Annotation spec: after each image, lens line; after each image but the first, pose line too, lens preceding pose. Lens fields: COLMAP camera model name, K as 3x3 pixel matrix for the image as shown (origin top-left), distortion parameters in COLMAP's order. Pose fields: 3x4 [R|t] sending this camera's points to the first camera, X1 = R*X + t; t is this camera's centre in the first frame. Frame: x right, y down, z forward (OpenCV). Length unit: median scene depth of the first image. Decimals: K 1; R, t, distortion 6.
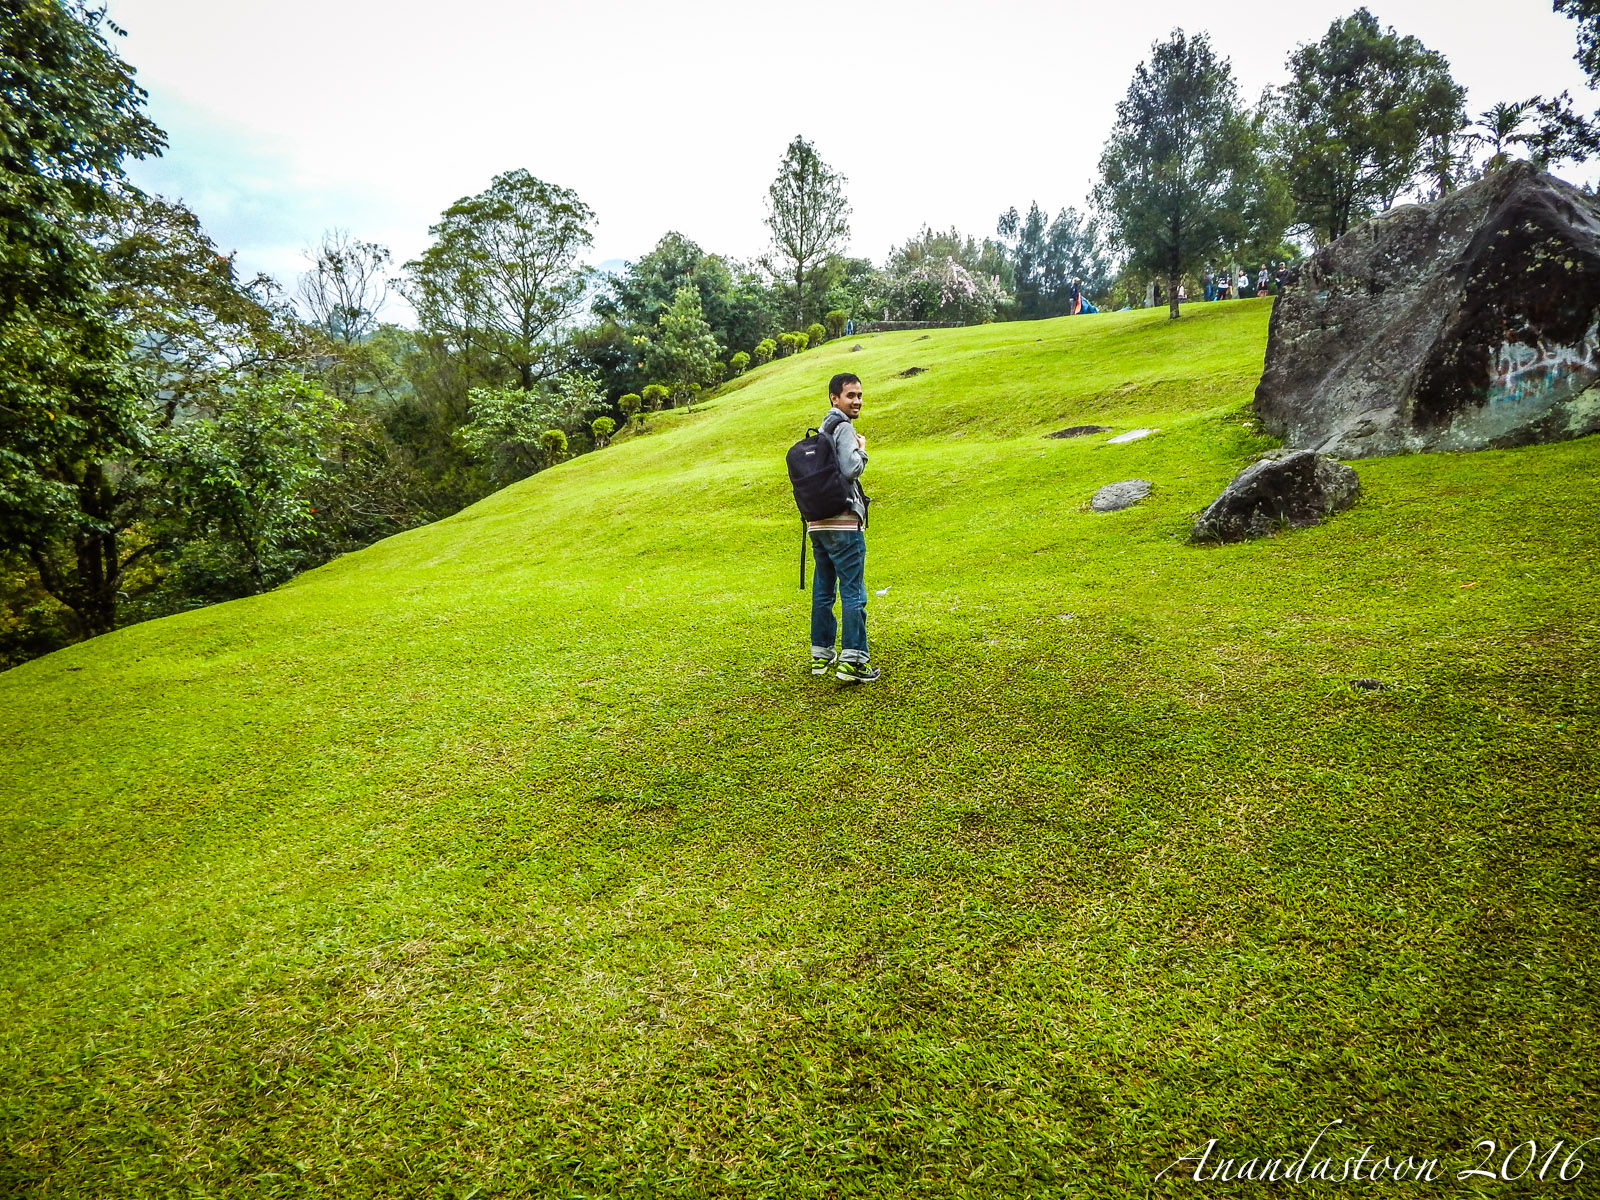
lens RADIAL K [[1028.7, 0, 812.5], [0, 1028.7, 601.1], [0, 0, 1]] dist [-0.007237, -0.006390]
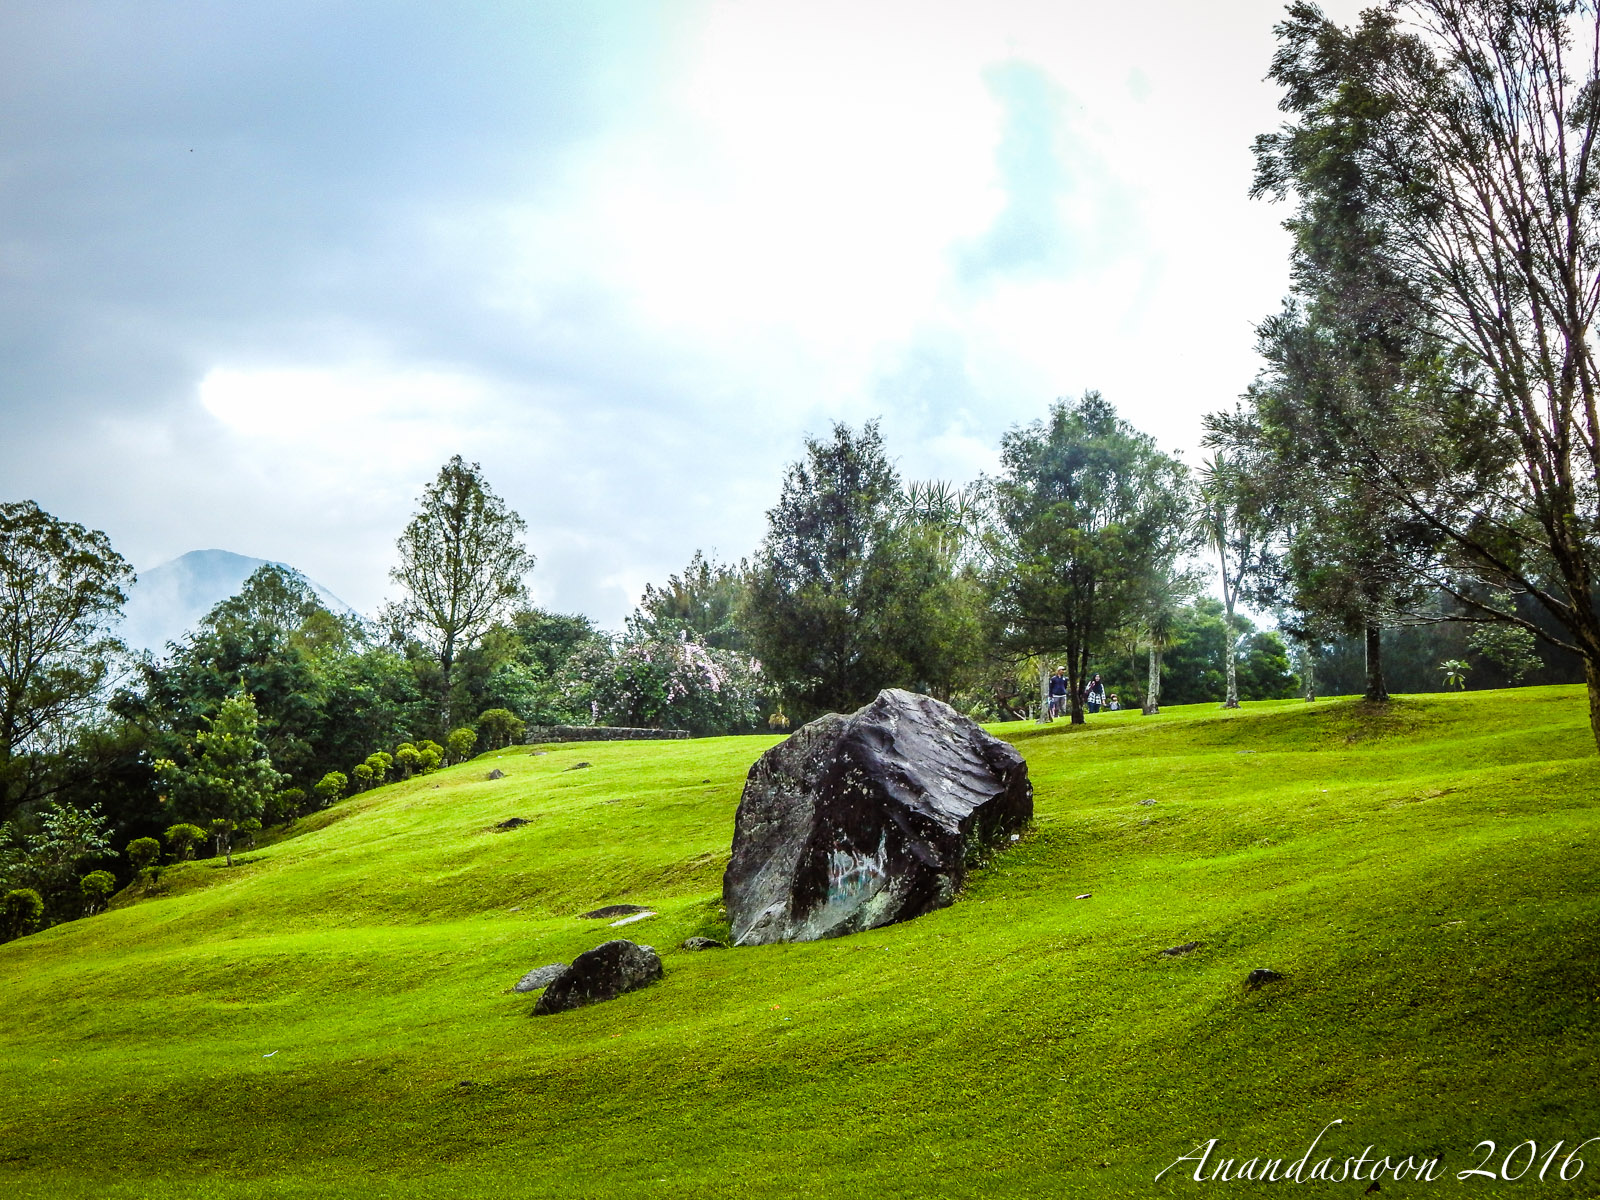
lens RADIAL K [[1972.3, 0, 795.6], [0, 1972.3, 603.5], [0, 0, 1]] dist [0.015932, 0.000000]
pose [[0.993589, 0.035475, 0.107339, 0.114437], [-0.002032, 0.954940, -0.296792, 0.047130], [-0.113031, 0.294671, 0.948890, -0.384346]]
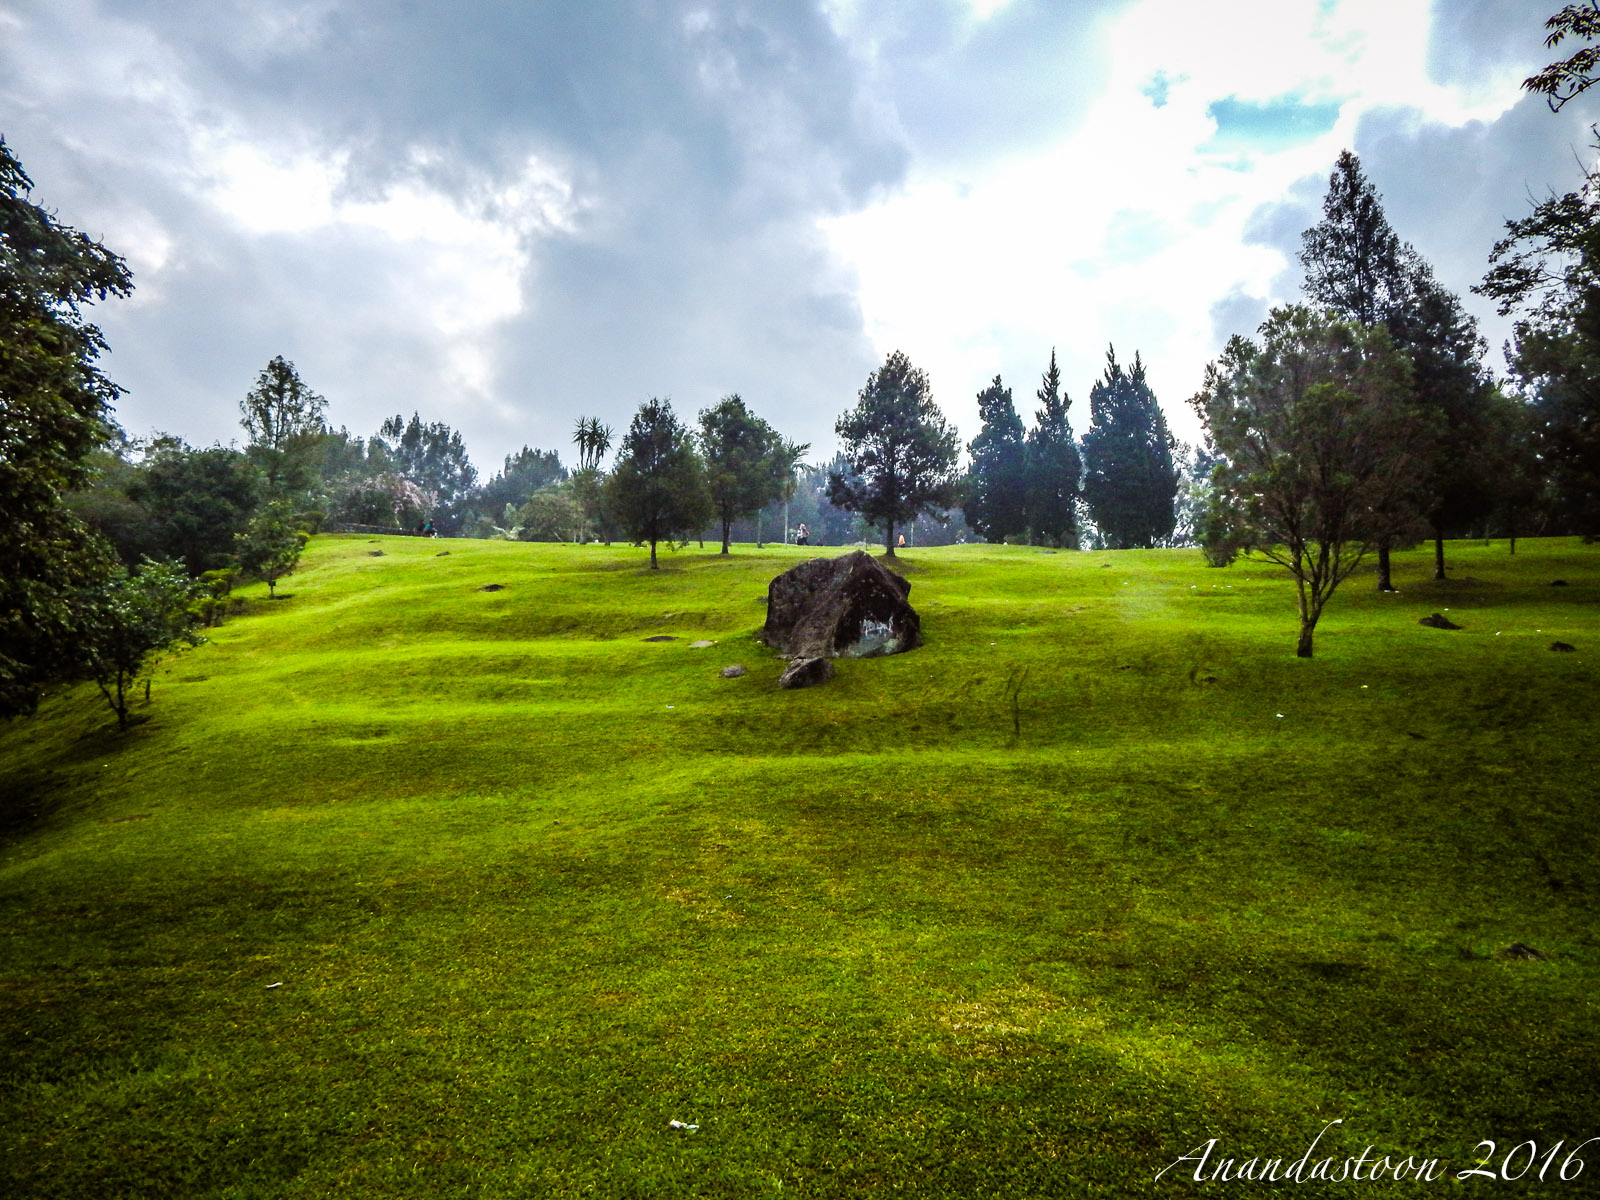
lens RADIAL K [[1028.7, 0, 810.9], [0, 1028.7, 601.2], [0, 0, 1]] dist [-0.007237, -0.006390]
pose [[0.792143, 0.066409, 0.606712, -0.344182], [0.042135, 0.985741, -0.162909, 0.043819], [-0.608880, 0.154611, 0.778050, -0.329718]]
